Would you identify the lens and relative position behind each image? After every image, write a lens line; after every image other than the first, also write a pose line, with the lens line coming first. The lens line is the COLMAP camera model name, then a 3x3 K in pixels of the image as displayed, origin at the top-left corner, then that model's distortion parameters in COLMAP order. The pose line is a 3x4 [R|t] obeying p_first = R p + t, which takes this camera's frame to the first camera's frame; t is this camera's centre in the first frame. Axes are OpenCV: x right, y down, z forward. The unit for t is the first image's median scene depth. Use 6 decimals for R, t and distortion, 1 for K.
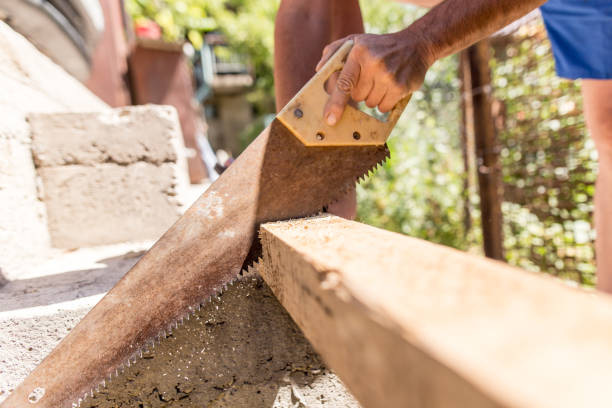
lens RADIAL K [[430.7, 0, 306.0], [0, 430.7, 204.0], [0, 0, 1]] dist [-0.001692, 0.000383]
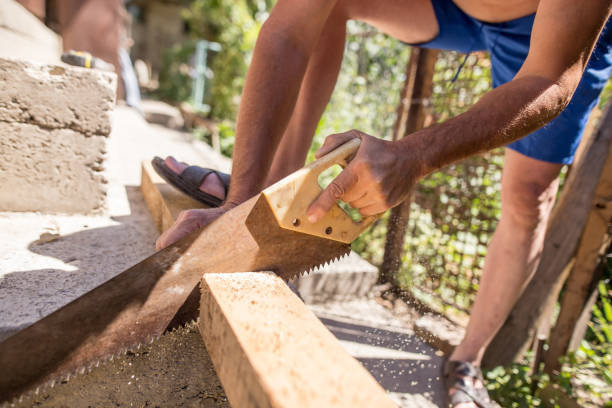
lens RADIAL K [[435.7, 0, 306.0], [0, 435.7, 204.0], [0, 0, 1]] dist [-0.046840, 0.051230]
pose [[0.955288, 0.195141, 0.222136, -0.081230], [-0.224044, 0.967989, 0.113142, -0.165631], [-0.192946, -0.157851, 0.968429, 0.005755]]
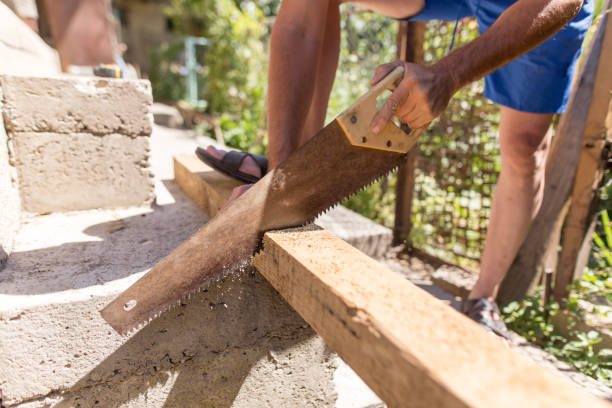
lens RADIAL K [[430.0, 0, 306.0], [0, 430.0, 204.0], [0, 0, 1]] dist [0.010813, 0.000875]
pose [[0.973057, 0.069078, 0.219974, -0.162067], [-0.104237, 0.982796, 0.152471, -0.141946], [-0.205658, -0.171292, 0.963516, -0.128970]]
